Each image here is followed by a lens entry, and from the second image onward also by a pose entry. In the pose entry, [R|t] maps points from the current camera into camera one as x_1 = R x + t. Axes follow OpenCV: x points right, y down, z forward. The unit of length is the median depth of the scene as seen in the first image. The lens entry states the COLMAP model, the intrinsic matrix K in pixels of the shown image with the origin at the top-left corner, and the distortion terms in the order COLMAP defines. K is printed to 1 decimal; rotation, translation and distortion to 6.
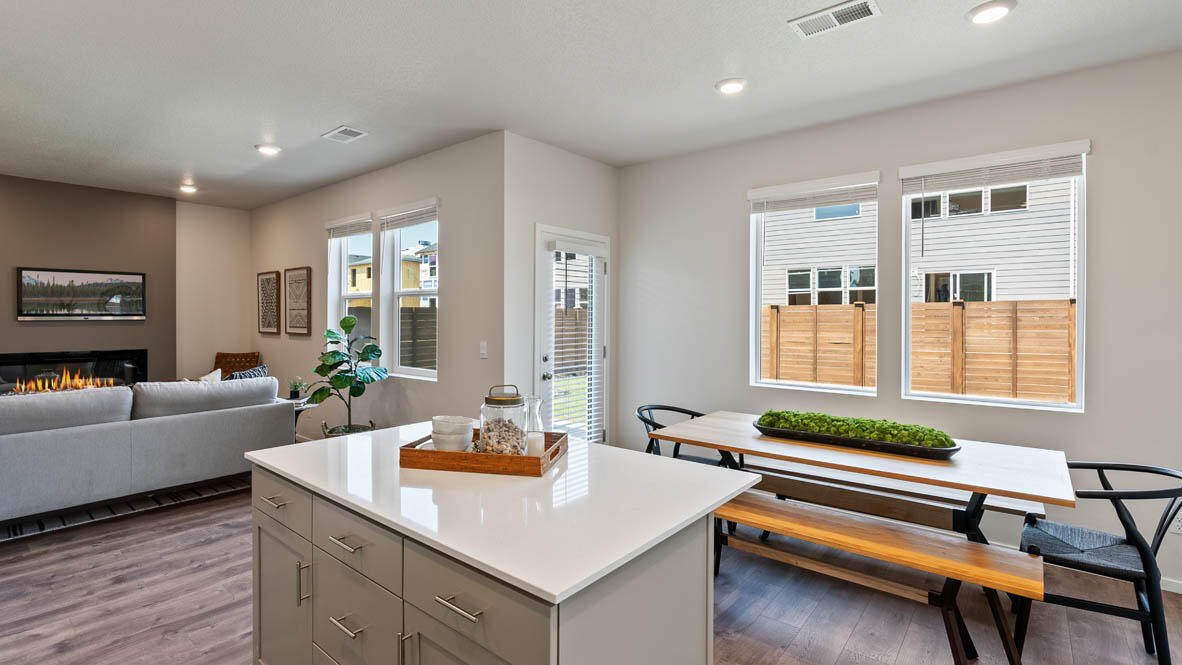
lens RADIAL K [[537.6, 0, 593.3], [0, 537.6, 316.2], [0, 0, 1]] dist [-0.012996, 0.004480]
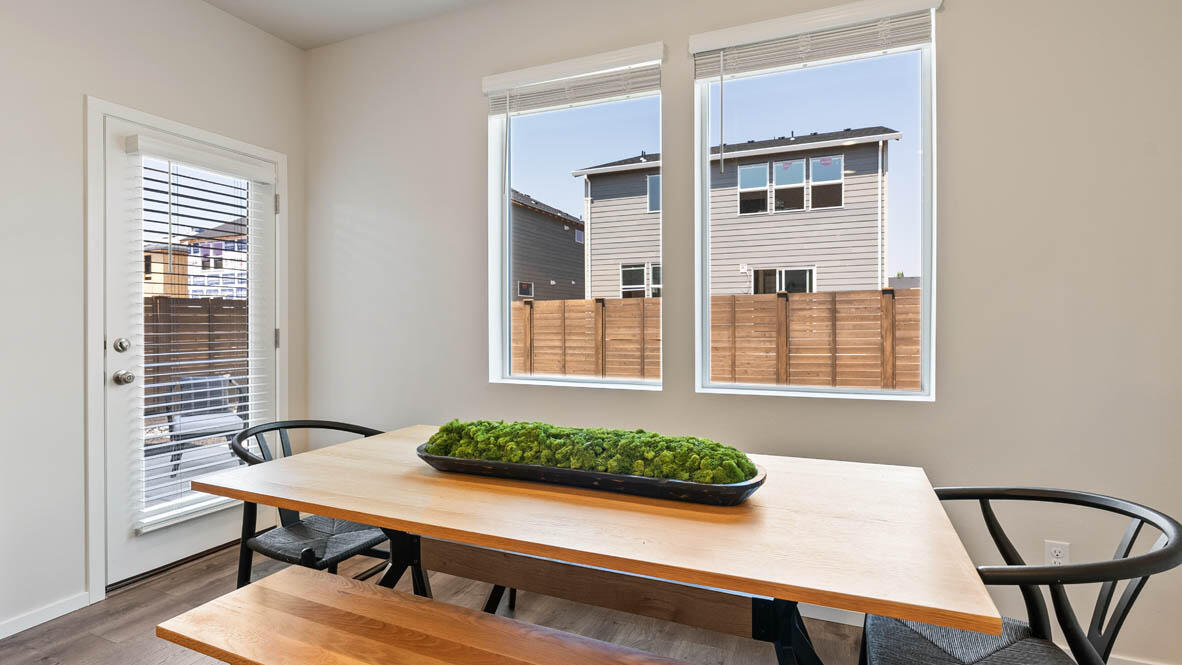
lens RADIAL K [[578.5, 0, 591.2], [0, 578.5, 322.7], [0, 0, 1]] dist [-0.018634, 0.000871]
pose [[0.962671, -0.005359, 0.270623, 0.091035], [0.004957, 0.999985, 0.002169, 0.022993], [-0.270630, -0.000746, 0.962683, 0.123565]]
